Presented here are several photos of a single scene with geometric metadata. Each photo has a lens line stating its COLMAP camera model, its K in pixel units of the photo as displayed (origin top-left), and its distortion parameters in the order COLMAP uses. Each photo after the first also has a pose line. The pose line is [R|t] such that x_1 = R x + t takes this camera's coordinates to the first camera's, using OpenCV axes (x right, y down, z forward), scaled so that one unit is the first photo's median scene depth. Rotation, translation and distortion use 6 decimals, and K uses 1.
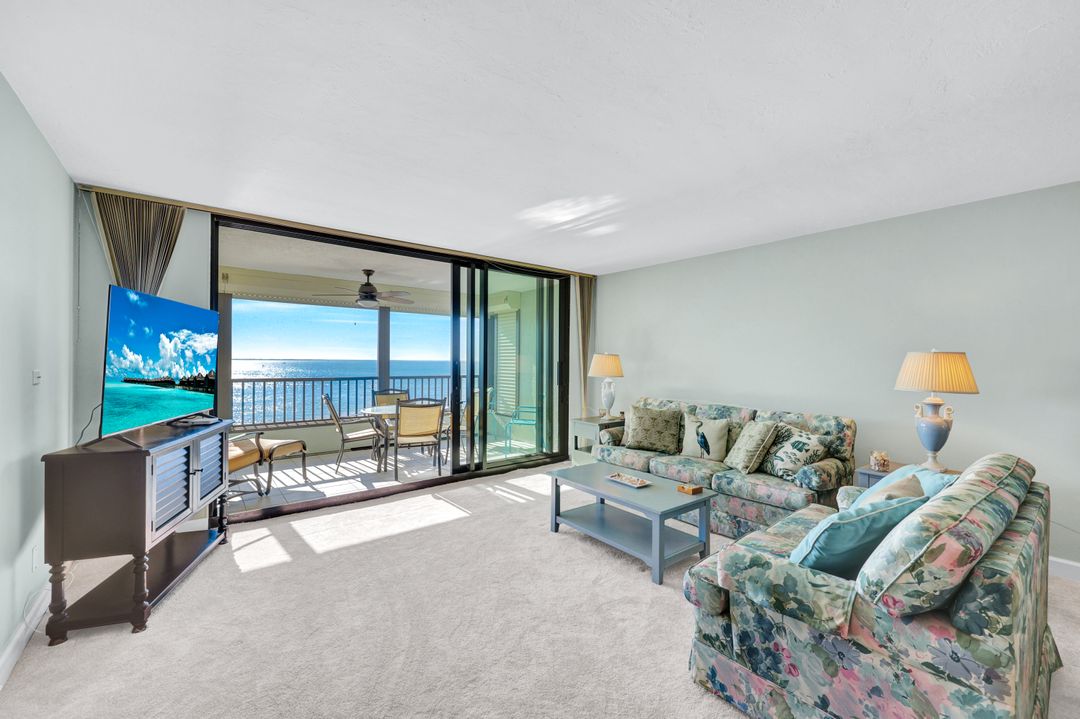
lens RADIAL K [[433.5, 0, 538.0], [0, 433.5, 357.8], [0, 0, 1]] dist [-0.001365, 0.000655]
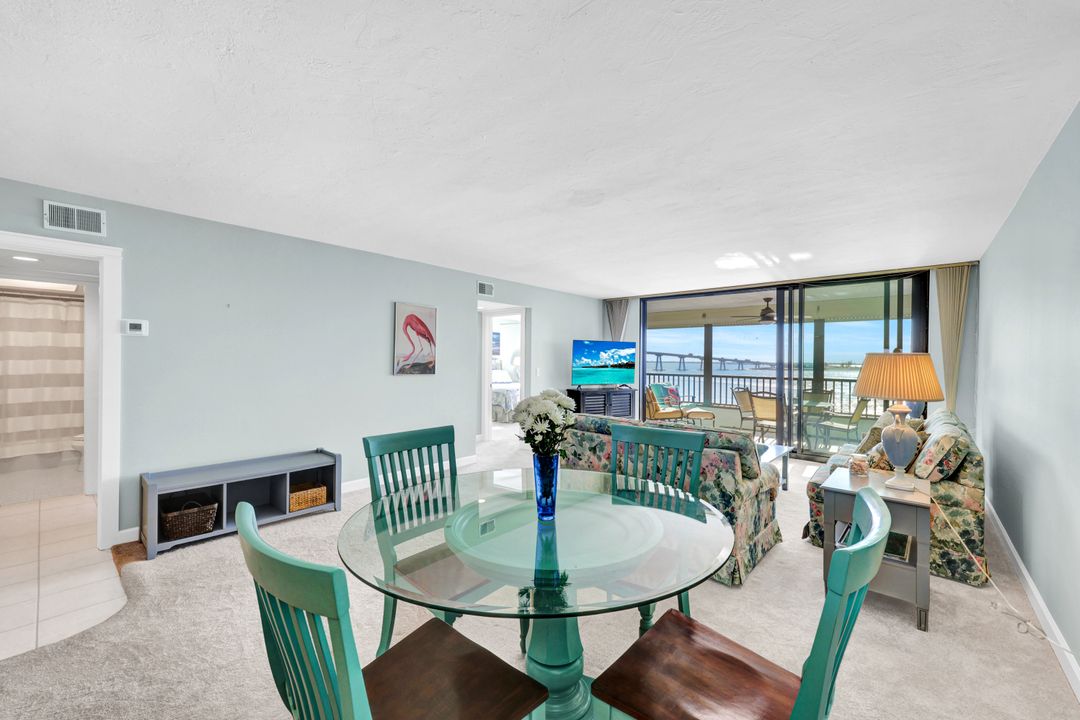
lens RADIAL K [[433.5, 0, 546.5], [0, 433.5, 360.9], [0, 0, 1]] dist [-0.001365, 0.000655]
pose [[0.193499, 0.000544, -0.981100, 0.982664], [-0.006650, 0.999978, -0.000757, 0.002671], [0.981078, 0.006670, 0.193498, 0.063605]]
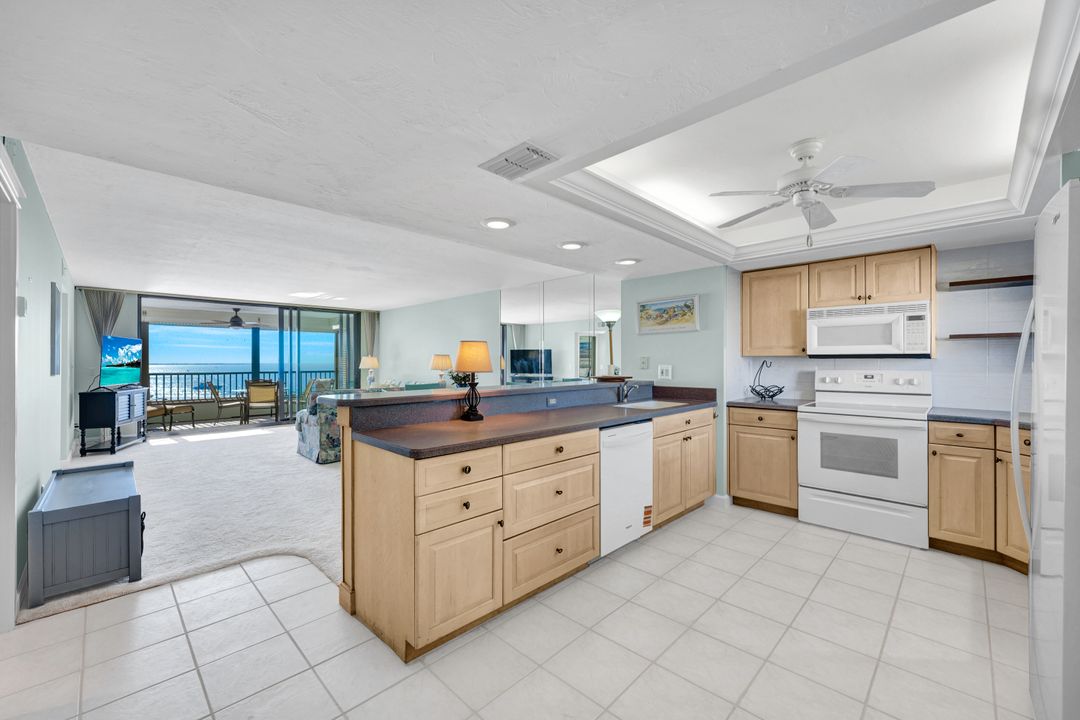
lens RADIAL K [[433.5, 0, 534.0], [0, 433.5, 360.7], [0, 0, 1]] dist [-0.001365, 0.000655]
pose [[0.994141, -0.006433, 0.107903, 0.704878], [0.006572, 0.999978, -0.000935, 0.015971], [-0.107895, 0.001639, 0.994161, -0.982689]]
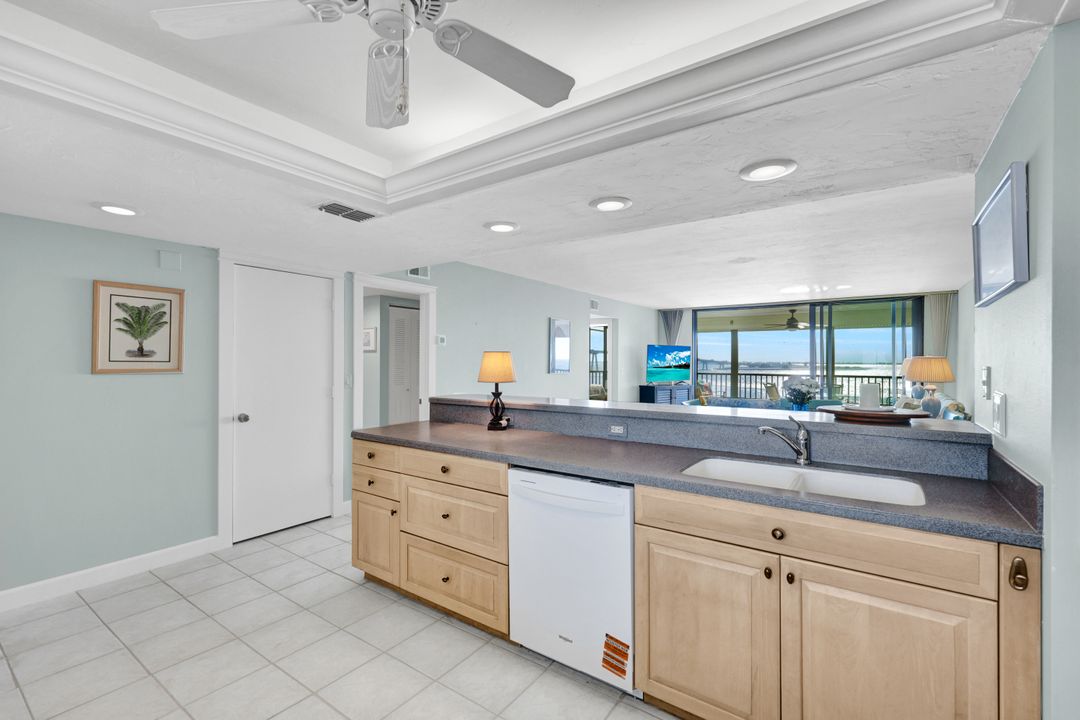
lens RADIAL K [[473.2, 0, 539.7], [0, 473.2, 359.0], [0, 0, 1]] dist [-0.007484, -0.000008]
pose [[0.278215, -0.007808, -0.960487, 1.302099], [-0.000880, 0.999964, -0.008384, 0.005250], [0.960518, 0.003178, 0.278198, -0.527611]]
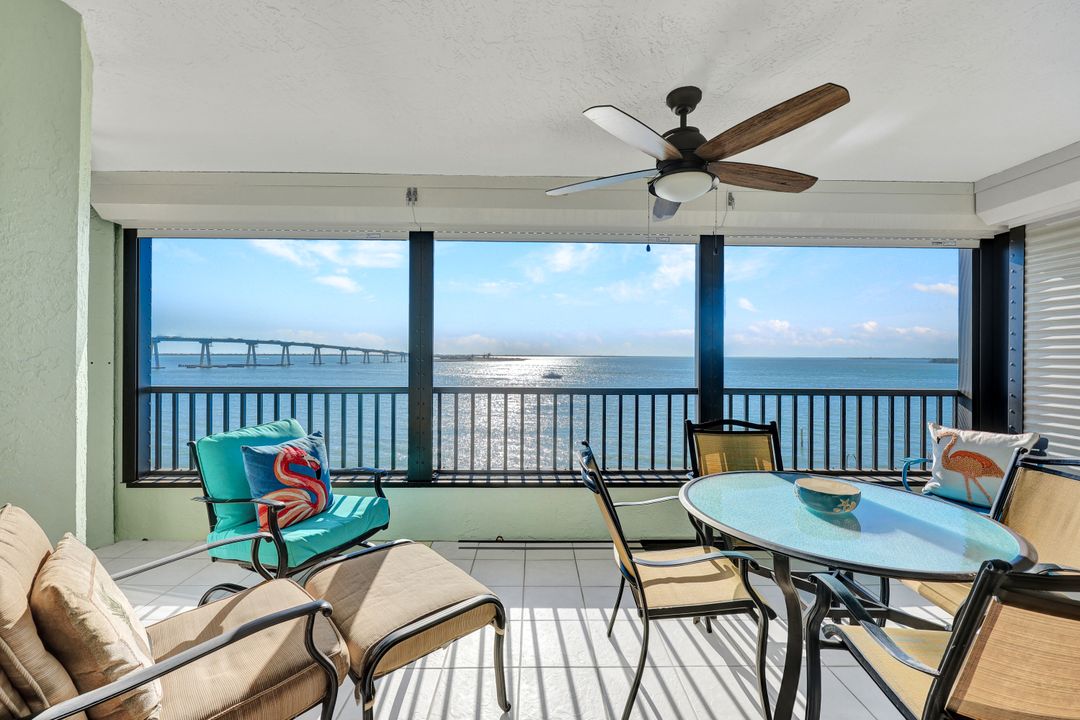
lens RADIAL K [[433.5, 0, 545.5], [0, 433.5, 353.4], [0, 0, 1]] dist [-0.001365, 0.000655]
pose [[0.803003, -0.003556, -0.595965, -0.330042], [0.001664, 0.999992, -0.003724, 0.010875], [0.595973, 0.001999, 0.803002, 0.788043]]
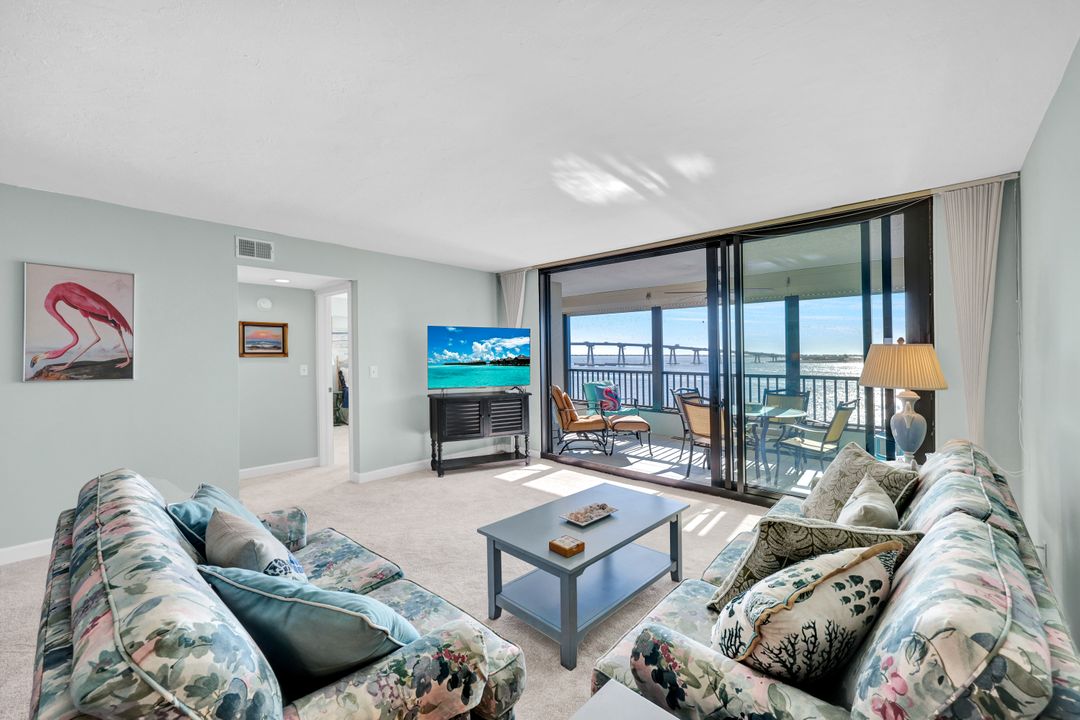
lens RADIAL K [[433.5, 0, 548.2], [0, 433.5, 351.6], [0, 0, 1]] dist [-0.001365, 0.000655]
pose [[0.167530, -0.010432, -0.985812, 0.638610], [0.003803, 0.999943, -0.009936, 0.003287], [0.985860, -0.002085, 0.167560, 0.544037]]
